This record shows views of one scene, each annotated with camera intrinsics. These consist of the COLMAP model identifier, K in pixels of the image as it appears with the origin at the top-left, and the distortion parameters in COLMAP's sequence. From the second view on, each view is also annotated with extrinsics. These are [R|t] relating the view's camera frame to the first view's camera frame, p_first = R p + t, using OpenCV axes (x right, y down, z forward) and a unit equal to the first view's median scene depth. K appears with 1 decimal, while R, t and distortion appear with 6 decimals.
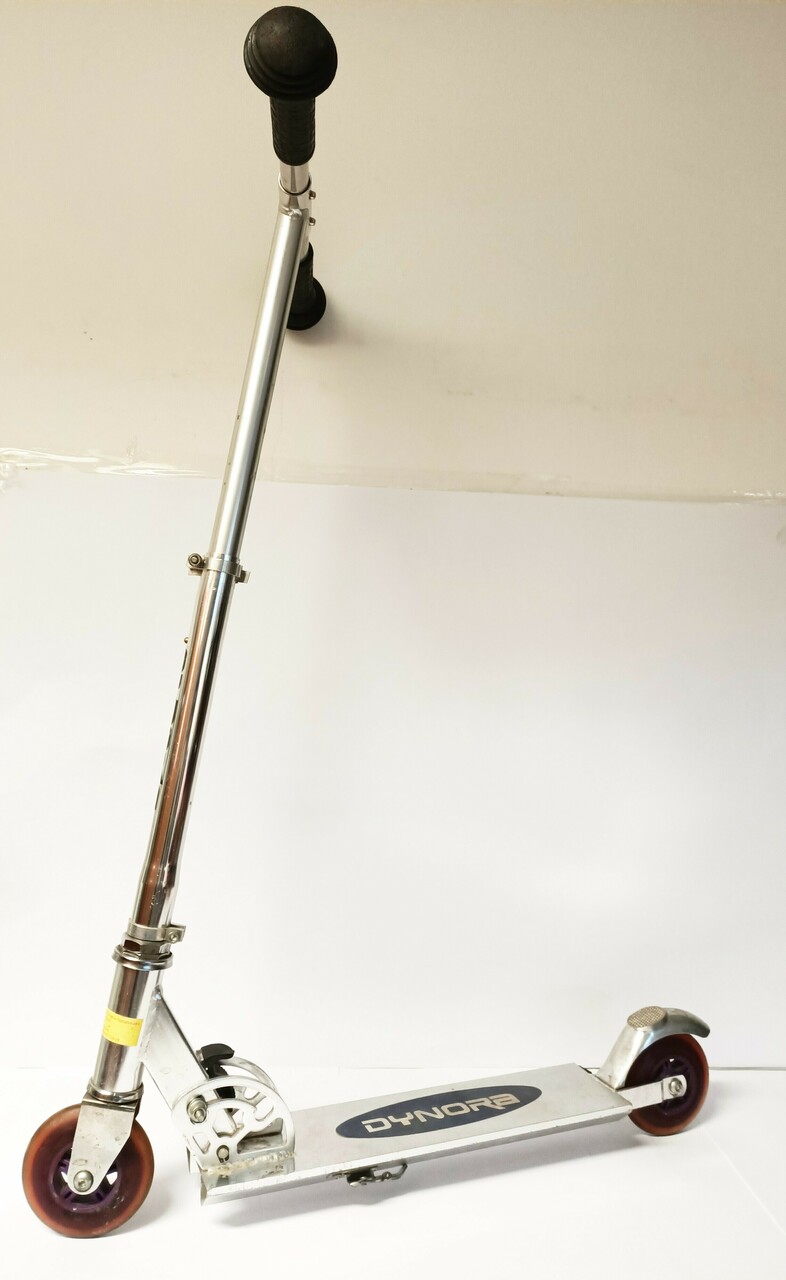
lens RADIAL K [[1041.6, 0, 390.2], [0, 1041.6, 639.2], [0, 0, 1]] dist [0.031546, -0.004254]
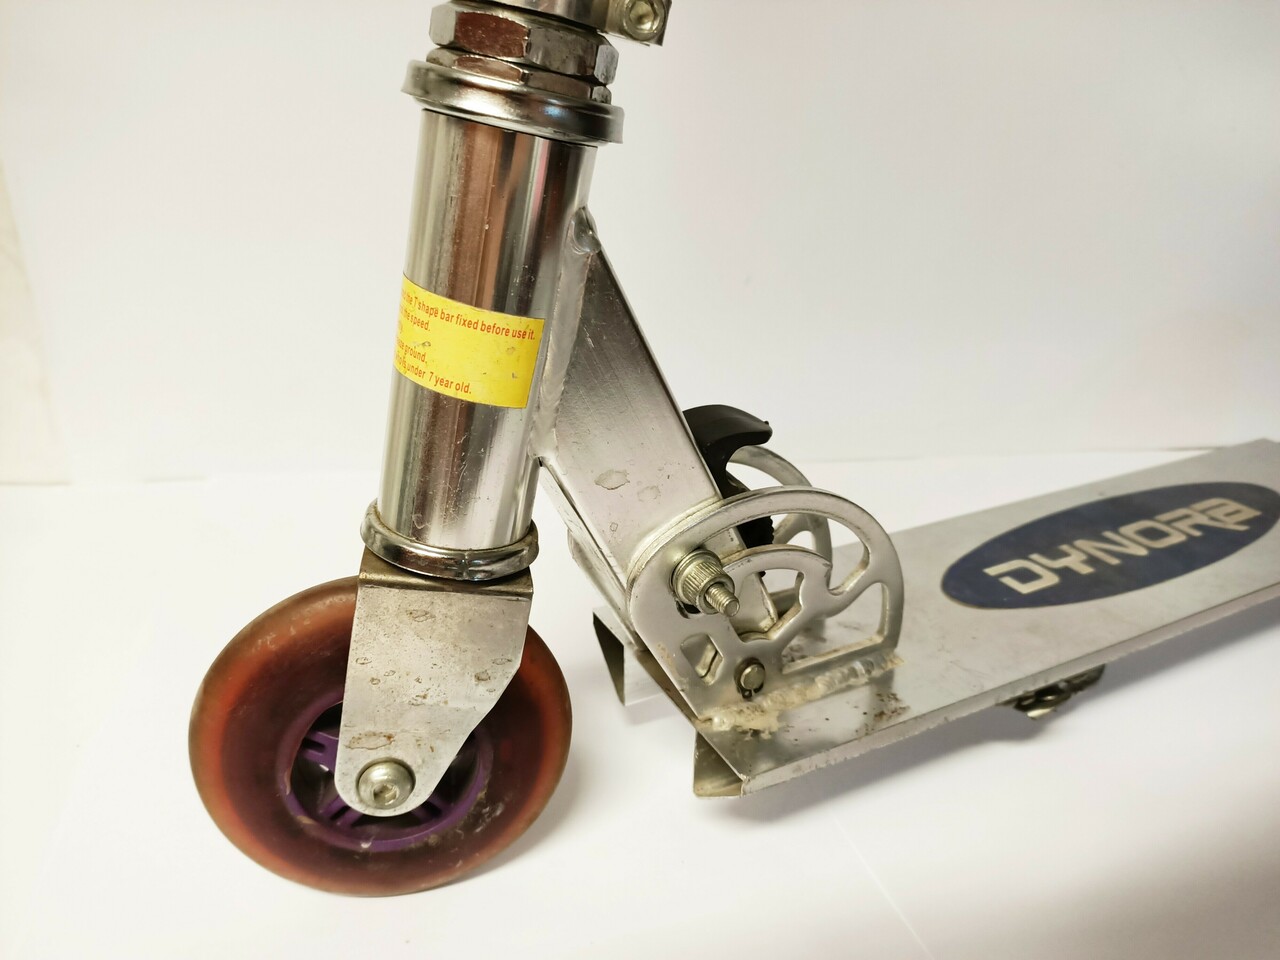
lens RADIAL K [[965.5, 0, 642.7], [0, 965.5, 481.0], [0, 0, 1]] dist [-0.002689, -0.000436]
pose [[0.991820, -0.021935, 0.125747, -0.244212], [-0.032391, 0.909632, 0.414151, 0.294059], [-0.123468, -0.414836, 0.901480, 0.744945]]
